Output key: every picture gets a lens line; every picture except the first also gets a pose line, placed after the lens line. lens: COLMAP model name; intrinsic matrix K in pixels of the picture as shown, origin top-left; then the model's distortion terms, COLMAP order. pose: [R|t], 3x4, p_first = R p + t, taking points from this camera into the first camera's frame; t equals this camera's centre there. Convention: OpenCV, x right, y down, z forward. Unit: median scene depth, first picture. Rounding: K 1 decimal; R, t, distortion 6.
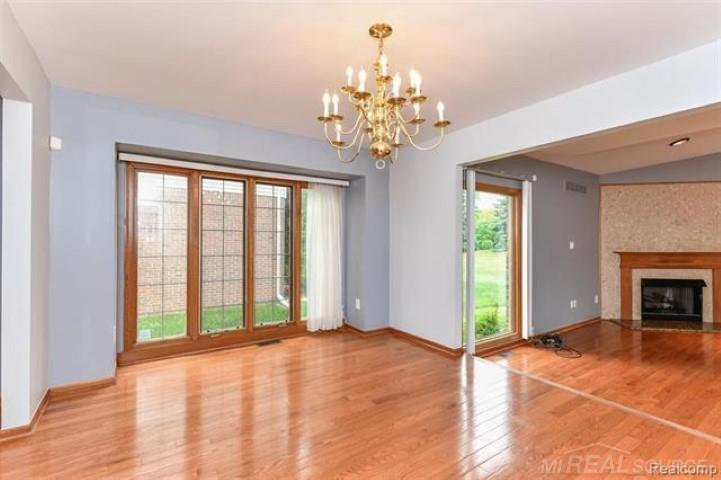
lens RADIAL K [[331.3, 0, 354.3], [0, 331.3, 242.5], [0, 0, 1]] dist [0.001483, 0.000249]
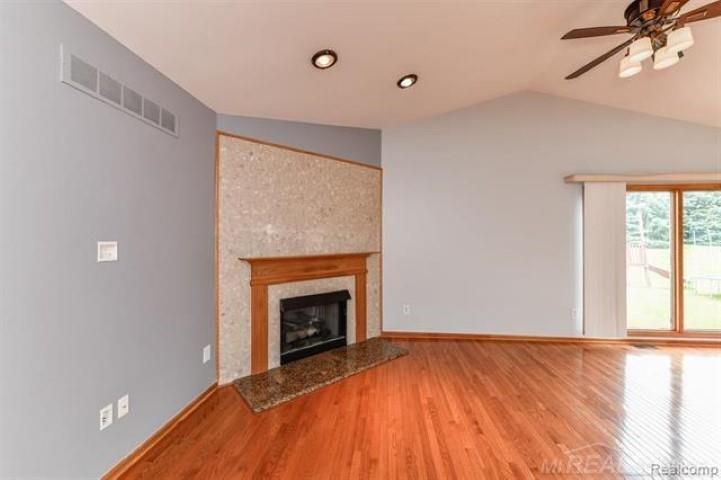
lens RADIAL K [[279.5, 0, 360.3], [0, 279.5, 237.2], [0, 0, 1]] dist [0.005070, -0.001181]
pose [[0.622193, 0.004477, 0.782851, 0.538544], [-0.001542, 0.999989, -0.004493, -0.005199], [-0.782863, 0.001588, 0.622193, 0.549062]]
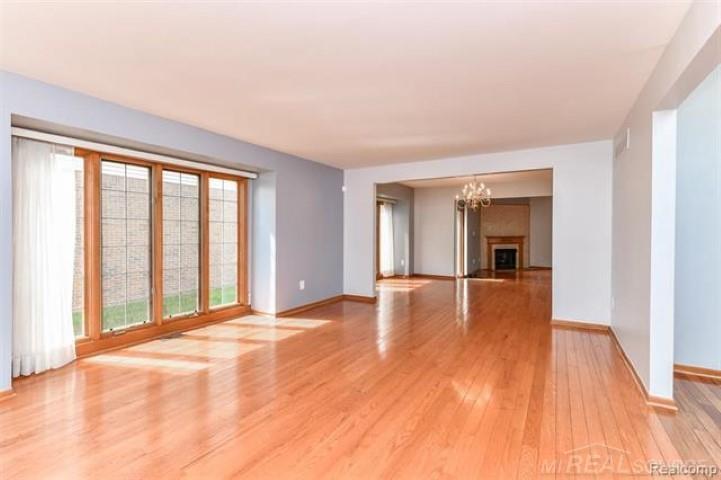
lens RADIAL K [[331.3, 0, 372.5], [0, 331.3, 232.5], [0, 0, 1]] dist [0.001483, 0.000249]
pose [[0.888217, -0.001955, 0.459419, -0.780284], [0.000388, 0.999994, 0.003506, -0.003568], [-0.459423, -0.002936, 0.888213, -0.502786]]
